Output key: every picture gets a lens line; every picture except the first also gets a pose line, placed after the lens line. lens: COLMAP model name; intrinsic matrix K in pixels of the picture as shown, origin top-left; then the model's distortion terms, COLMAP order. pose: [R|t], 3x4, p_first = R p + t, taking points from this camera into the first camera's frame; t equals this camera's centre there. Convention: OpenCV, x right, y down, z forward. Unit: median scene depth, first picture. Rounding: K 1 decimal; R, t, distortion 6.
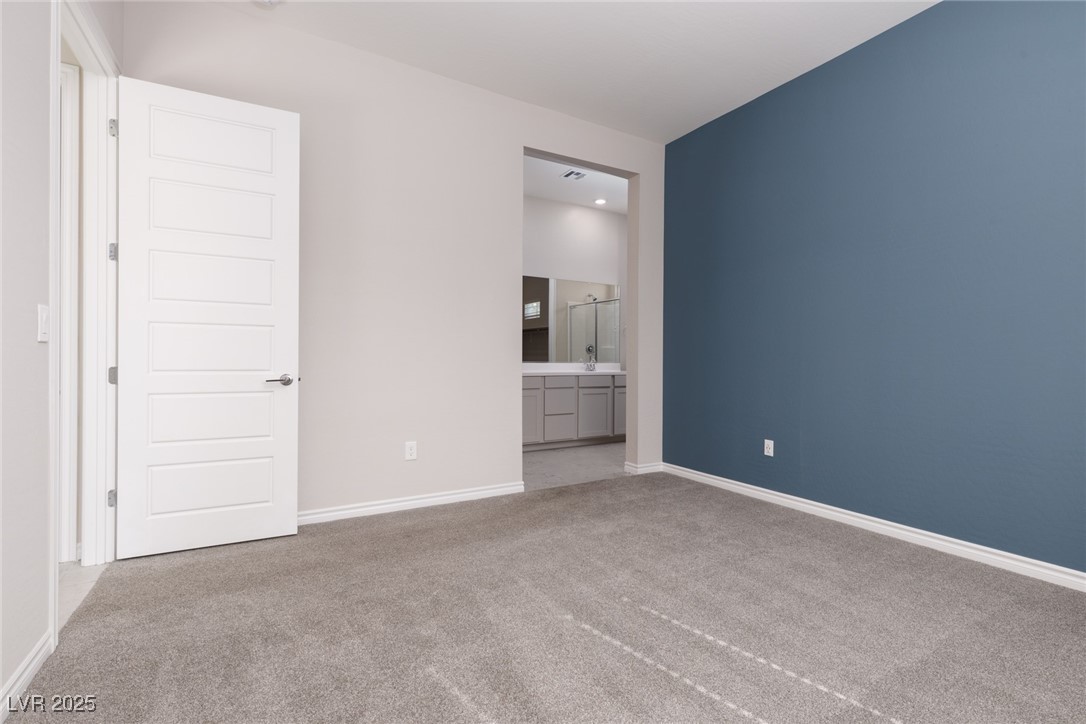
lens RADIAL K [[487.5, 0, 543.0], [0, 487.5, 362.0], [0, 0, 1]] dist [0.004331, -0.000052]
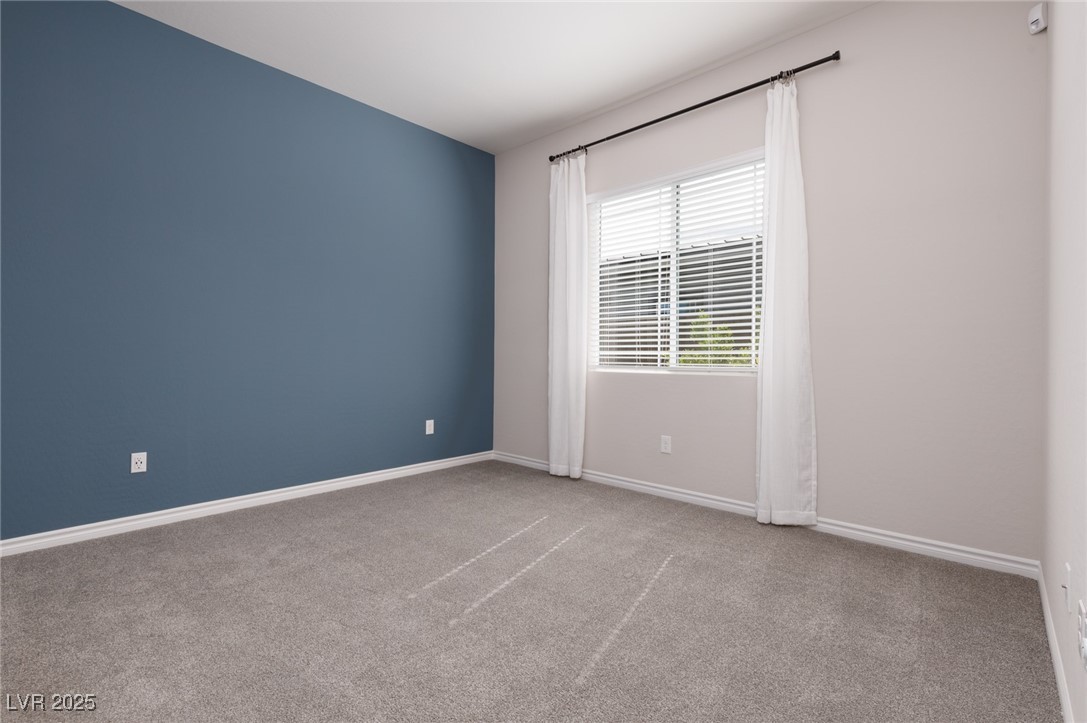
lens RADIAL K [[487.9, 0, 543.5], [0, 487.9, 361.5], [0, 0, 1]] dist [0.004331, -0.000052]
pose [[-0.291798, -0.034570, 0.955855, -0.610144], [-0.016674, 0.999379, 0.031053, -0.034893], [-0.956335, -0.006877, -0.292193, 0.710142]]
